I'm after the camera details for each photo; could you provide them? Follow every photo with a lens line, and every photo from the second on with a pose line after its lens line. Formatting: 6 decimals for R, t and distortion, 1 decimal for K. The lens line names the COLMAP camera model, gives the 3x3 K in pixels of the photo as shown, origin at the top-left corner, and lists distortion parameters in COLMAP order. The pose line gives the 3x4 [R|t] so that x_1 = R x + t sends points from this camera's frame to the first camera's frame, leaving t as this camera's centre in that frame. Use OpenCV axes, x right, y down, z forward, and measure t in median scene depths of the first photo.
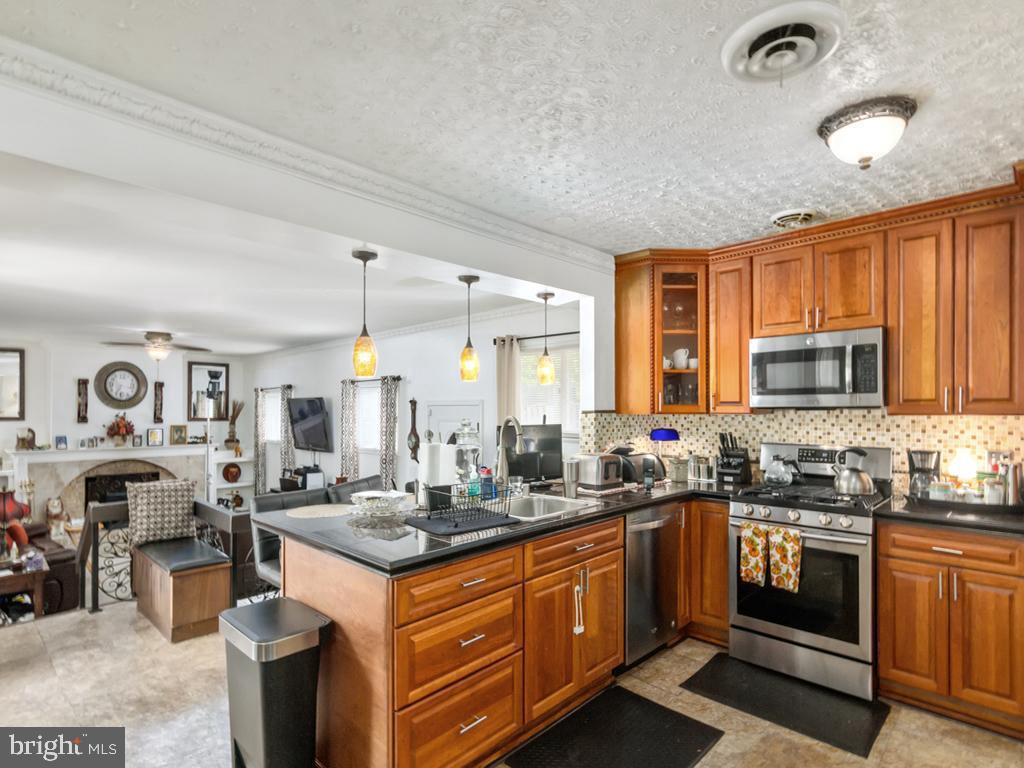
lens RADIAL K [[536.4, 0, 512.0], [0, 536.4, 406.0], [0, 0, 1]] dist [-0.000822, -0.000017]
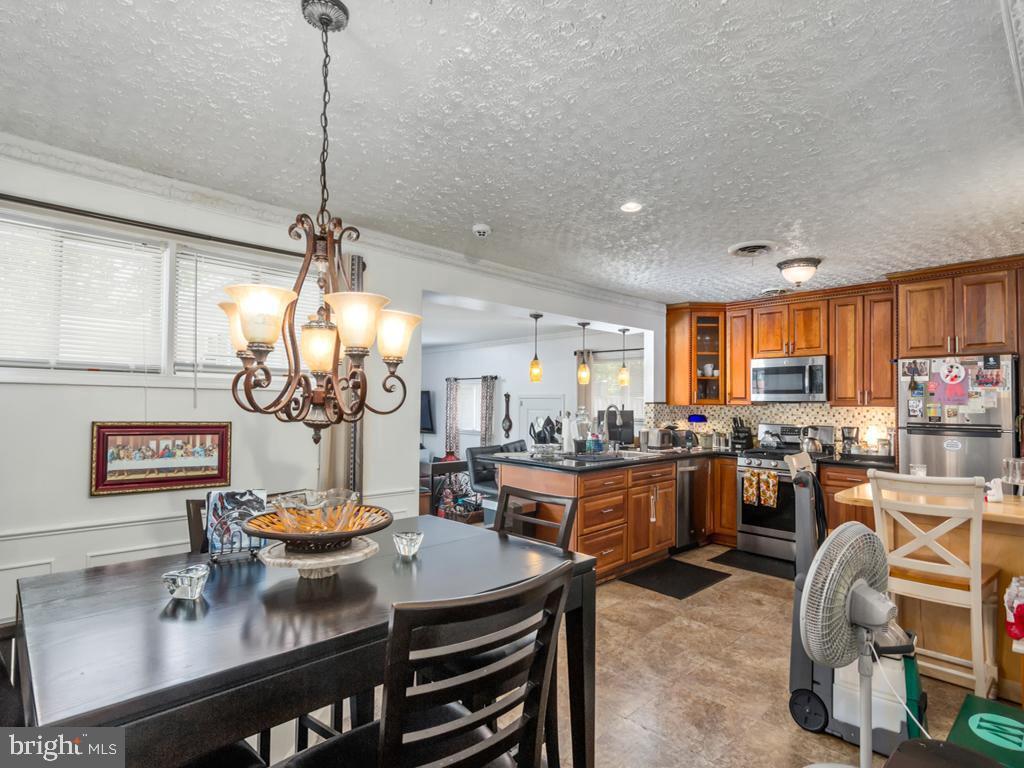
lens RADIAL K [[539.0, 0, 523.2], [0, 539.0, 387.6], [0, 0, 1]] dist [-0.001226, -0.000194]
pose [[0.999715, 0.010933, -0.021220, -0.226839], [-0.011425, 0.999666, -0.023180, 0.007580], [0.020960, 0.023416, 0.999506, -0.690939]]
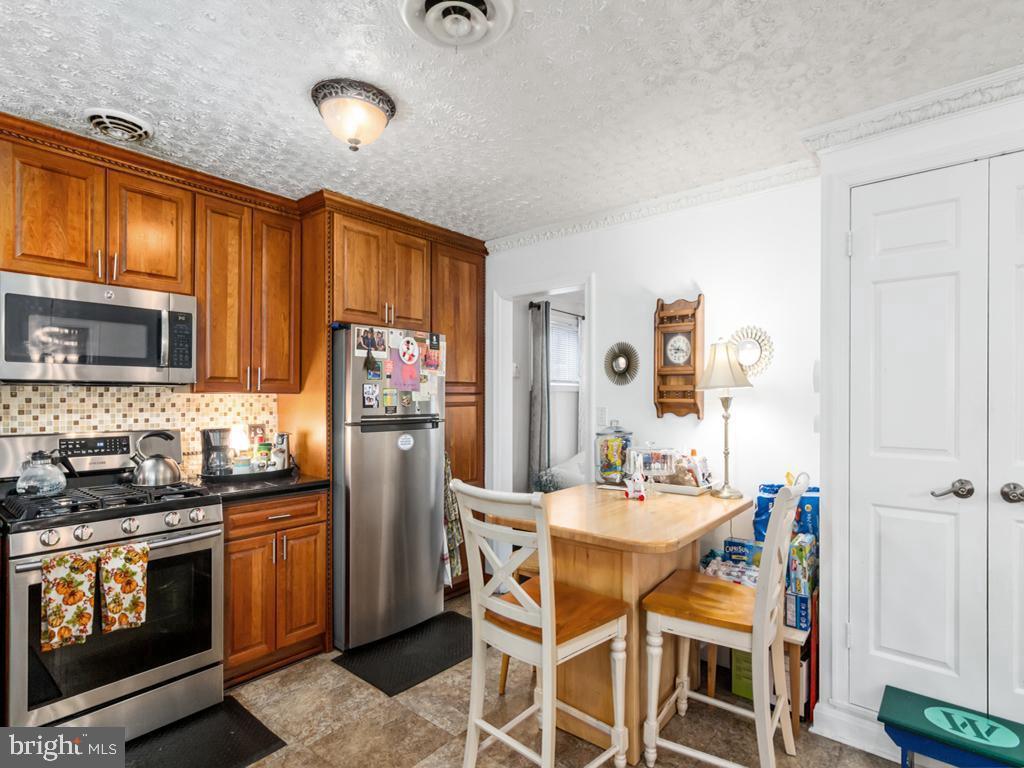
lens RADIAL K [[523.1, 0, 526.0], [0, 523.1, 396.9], [0, 0, 1]] dist [-0.000876, -0.000309]
pose [[-0.086489, 0.000744, 0.996252, -0.226335], [-0.010890, 0.999939, -0.001692, 0.017751], [-0.996193, -0.010995, -0.086476, 0.466566]]
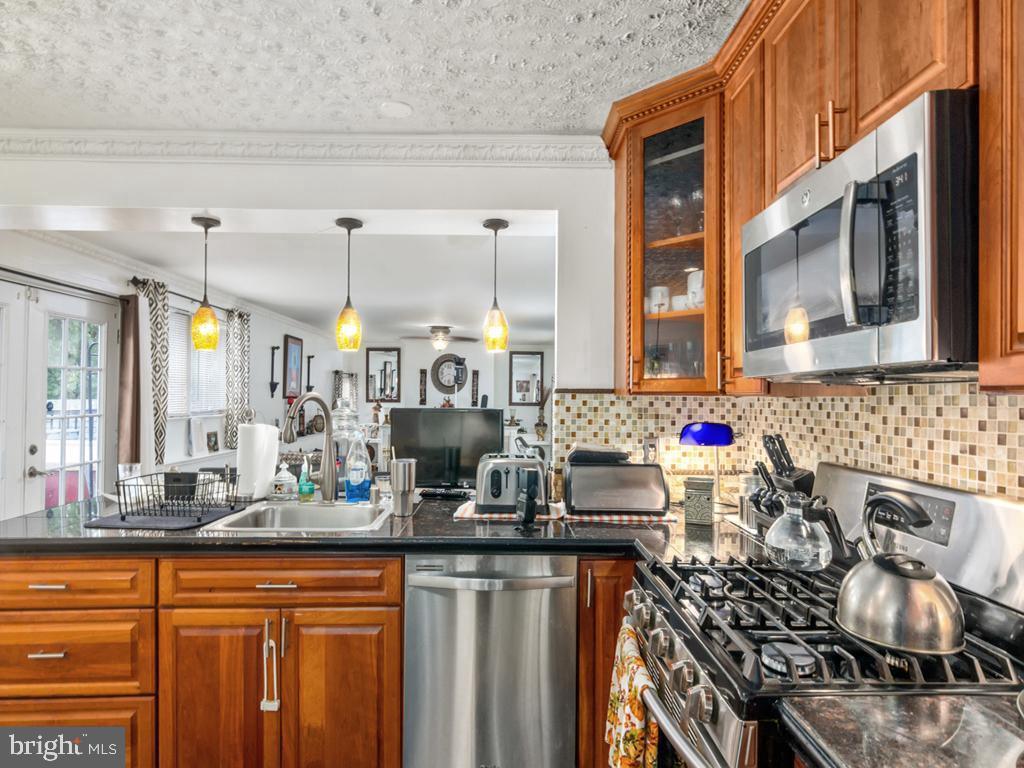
lens RADIAL K [[564.7, 0, 514.9], [0, 564.7, 390.2], [0, 0, 1]] dist [-0.000419, -0.000380]
pose [[0.712165, -0.001901, -0.702010, 0.676292], [-0.004663, 0.999961, -0.007438, 0.017386], [0.701997, 0.008570, 0.712128, 0.563448]]
